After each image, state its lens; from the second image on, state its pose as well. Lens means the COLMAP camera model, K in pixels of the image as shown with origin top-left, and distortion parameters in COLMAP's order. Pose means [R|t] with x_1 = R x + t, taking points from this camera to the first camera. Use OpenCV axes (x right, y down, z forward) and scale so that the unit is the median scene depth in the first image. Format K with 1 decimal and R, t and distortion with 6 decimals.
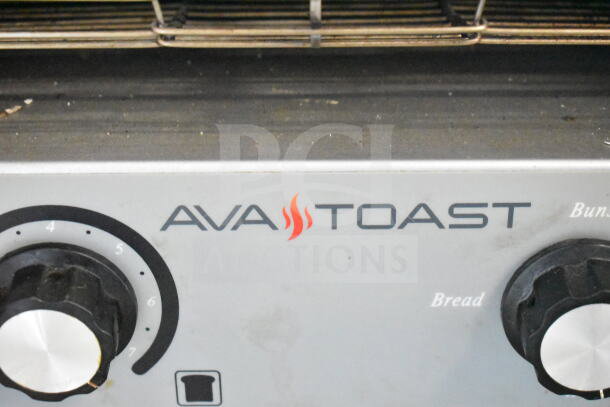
lens RADIAL K [[1167.7, 0, 305.0], [0, 1167.7, 203.5], [0, 0, 1]] dist [-0.022583, -0.073490]
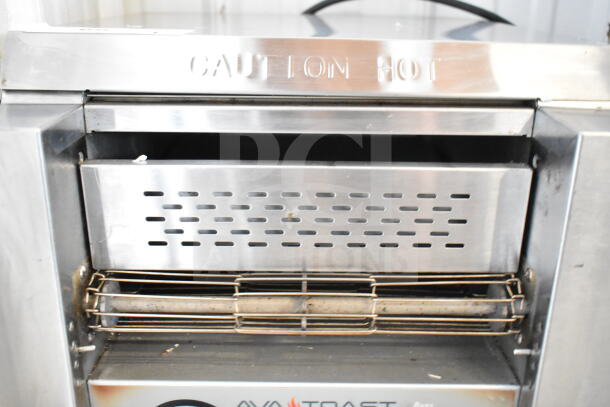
lens RADIAL K [[607.9, 0, 305.0], [0, 607.9, 203.5], [0, 0, 1]] dist [-0.006705, 0.000144]
pose [[0.999741, 0.019115, 0.012386, -0.007626], [-0.017004, 0.988150, -0.152545, -0.197938], [-0.015155, 0.152295, 0.988219, -0.232638]]
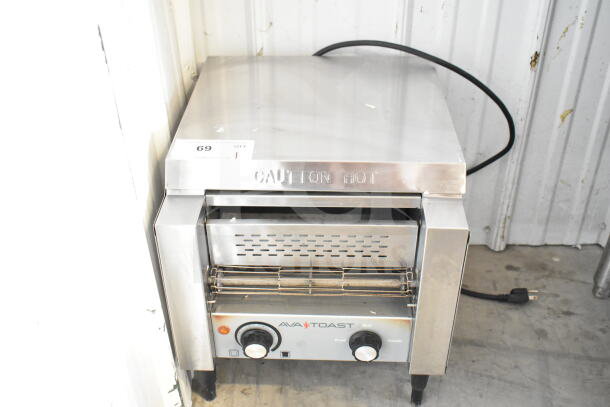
lens RADIAL K [[673.9, 0, 305.0], [0, 673.9, 203.5], [0, 0, 1]] dist [-0.000823, 0.002141]
pose [[0.999275, 0.020057, -0.032359, 0.067614], [-0.016244, 0.993339, 0.114074, -0.808480], [0.034431, -0.113465, 0.992945, -1.729056]]
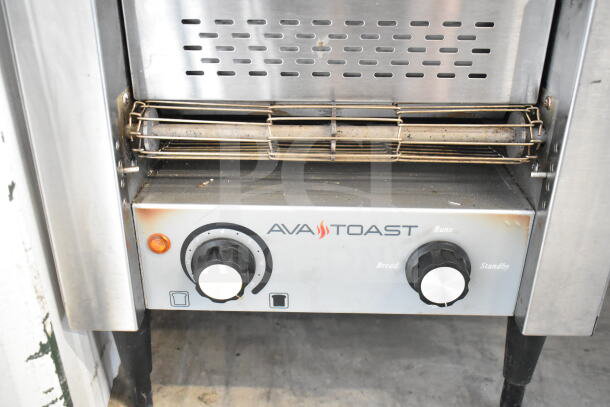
lens RADIAL K [[607.9, 0, 305.0], [0, 607.9, 203.5], [0, 0, 1]] dist [-0.006705, 0.000144]
pose [[0.999759, 0.021424, -0.004766, -0.039004], [-0.021615, 0.998772, -0.044579, 0.014776], [0.003805, 0.044671, 0.998995, -0.279984]]
